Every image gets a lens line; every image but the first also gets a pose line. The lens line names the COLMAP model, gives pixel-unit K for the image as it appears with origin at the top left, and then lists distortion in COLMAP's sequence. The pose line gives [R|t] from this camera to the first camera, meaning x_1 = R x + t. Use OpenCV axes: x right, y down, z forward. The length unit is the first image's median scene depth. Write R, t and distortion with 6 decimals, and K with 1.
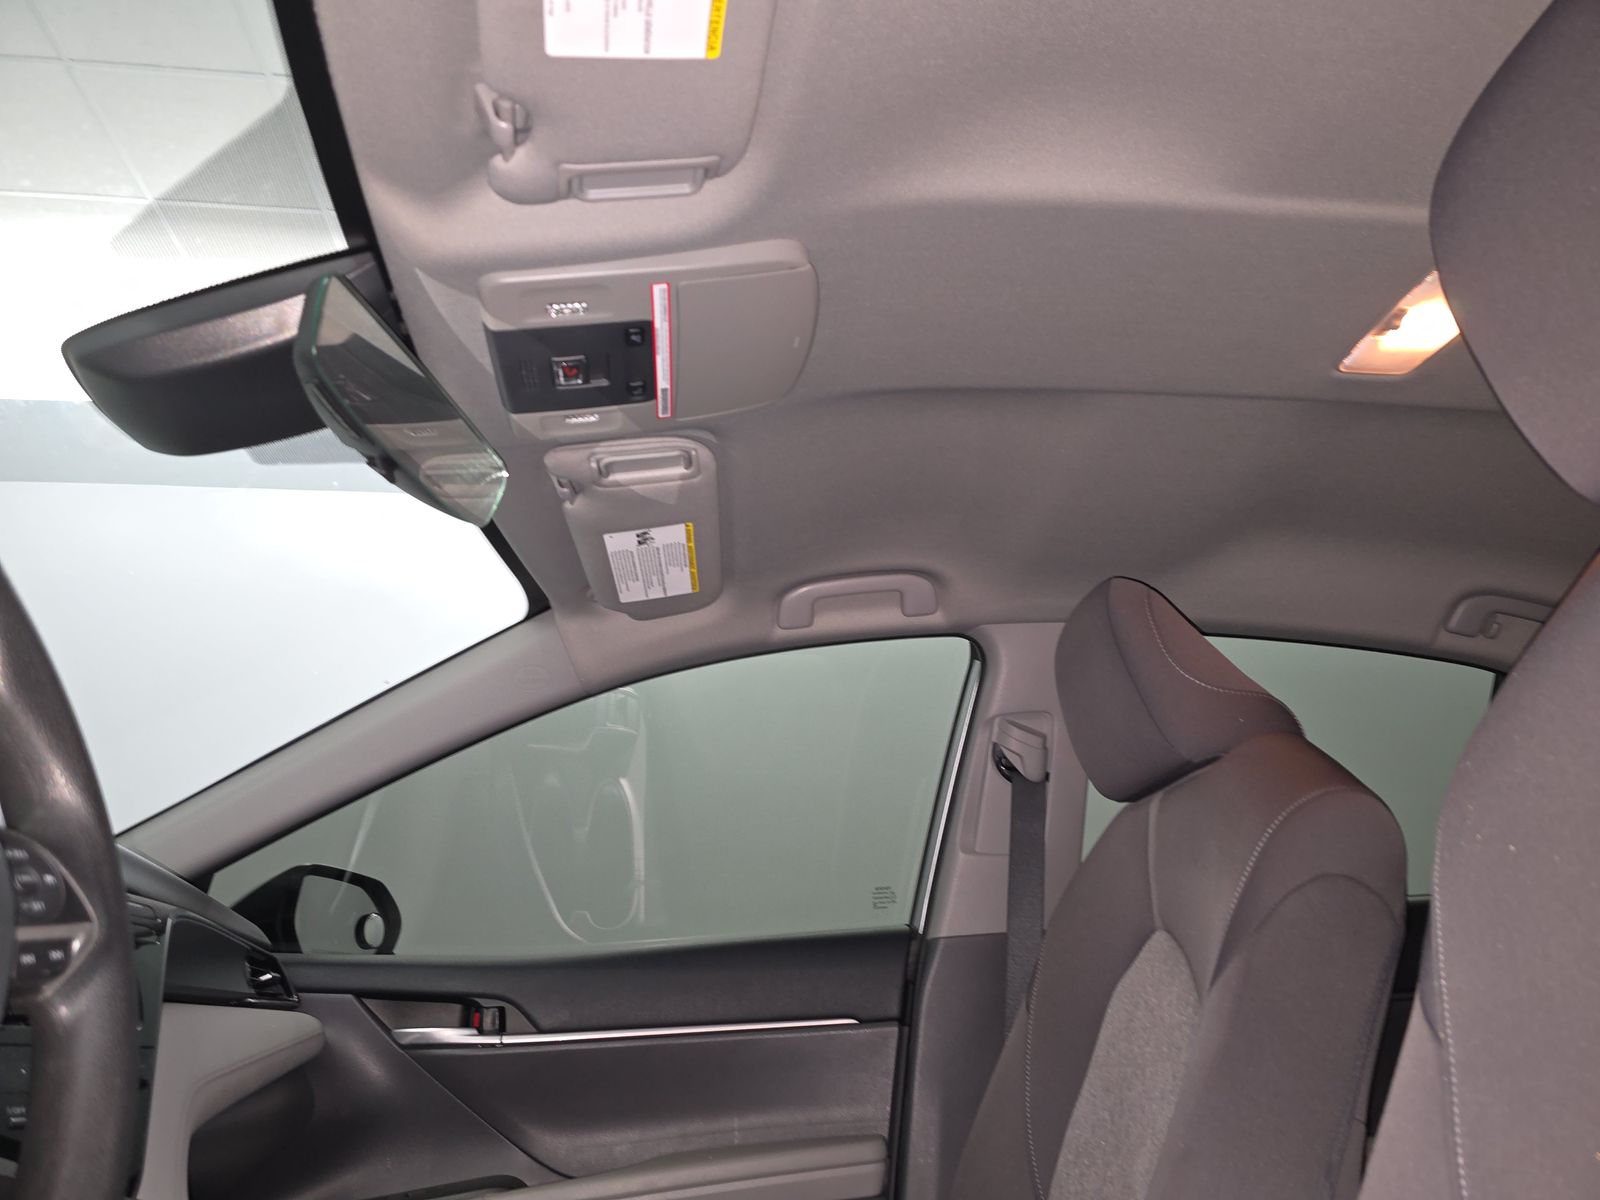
lens RADIAL K [[1035.5, 0, 800.0], [0, 1035.5, 600.0], [0, 0, 1]] dist [0.004810, 0.000096]
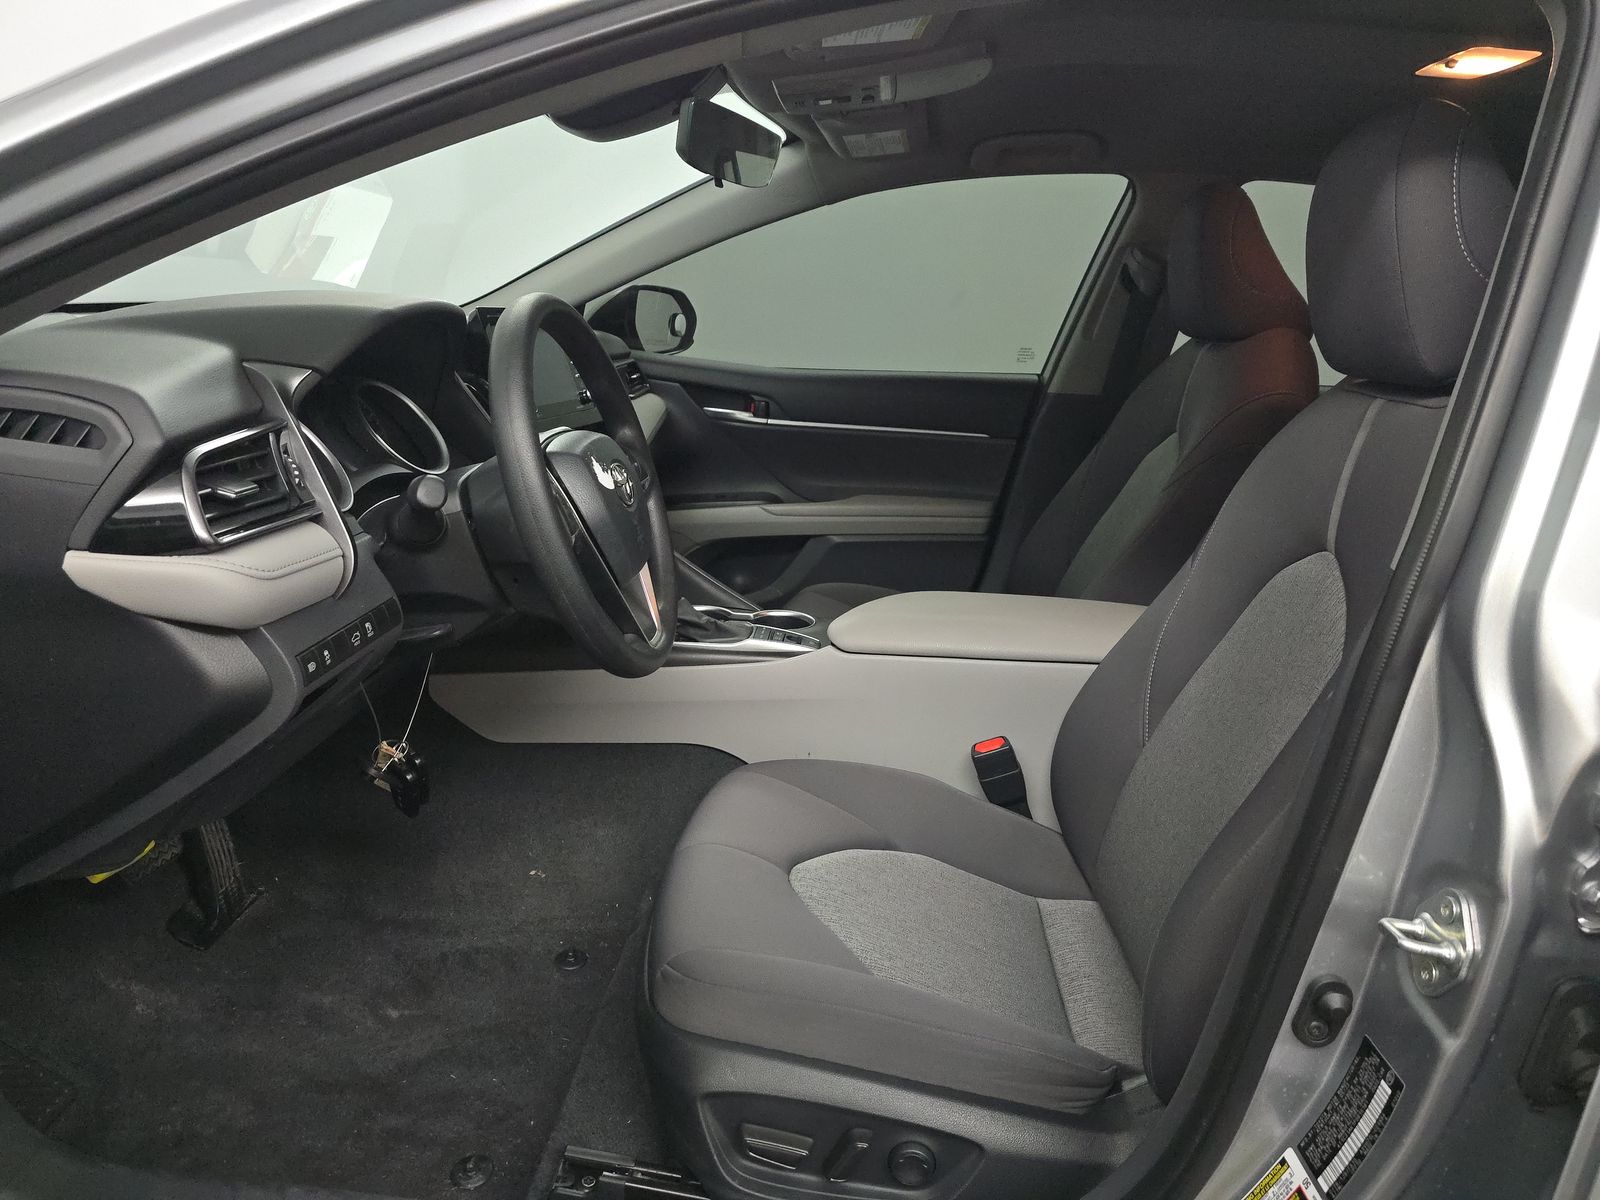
lens RADIAL K [[1087.4, 0, 800.0], [0, 1087.4, 600.0], [0, 0, 1]] dist [0.006968, -0.003963]
pose [[0.972994, 0.164608, -0.161821, 0.088042], [-0.026231, 0.775353, 0.630984, -0.440307], [0.229333, -0.609699, 0.758732, -0.464679]]
